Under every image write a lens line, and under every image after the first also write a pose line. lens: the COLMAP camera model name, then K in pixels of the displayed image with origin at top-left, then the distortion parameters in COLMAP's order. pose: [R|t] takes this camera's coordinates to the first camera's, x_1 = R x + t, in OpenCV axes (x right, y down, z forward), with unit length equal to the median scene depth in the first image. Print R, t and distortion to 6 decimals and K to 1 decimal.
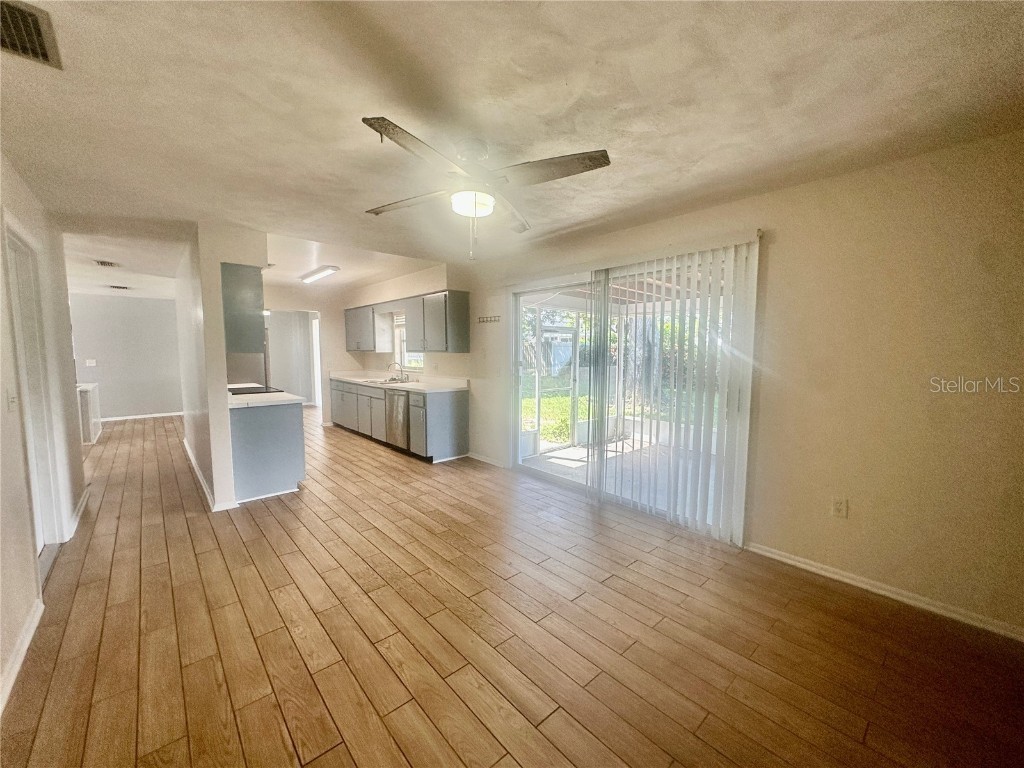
lens RADIAL K [[410.0, 0, 511.9], [0, 410.0, 386.2], [0, 0, 1]] dist [0.000404, 0.001184]
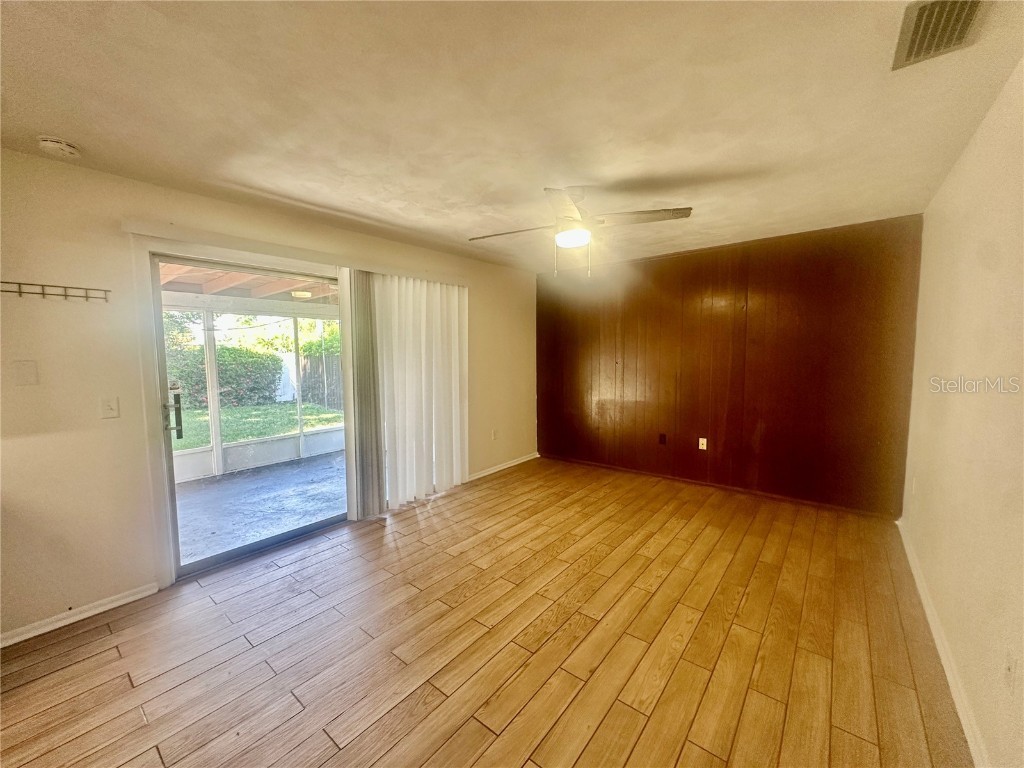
lens RADIAL K [[410.0, 0, 506.7], [0, 410.0, 390.2], [0, 0, 1]] dist [0.000404, 0.001184]
pose [[-0.161849, -0.094608, 0.982270, -1.361248], [0.093622, 0.989432, 0.110724, -0.154452], [-0.982364, 0.109883, -0.151281, 1.483028]]
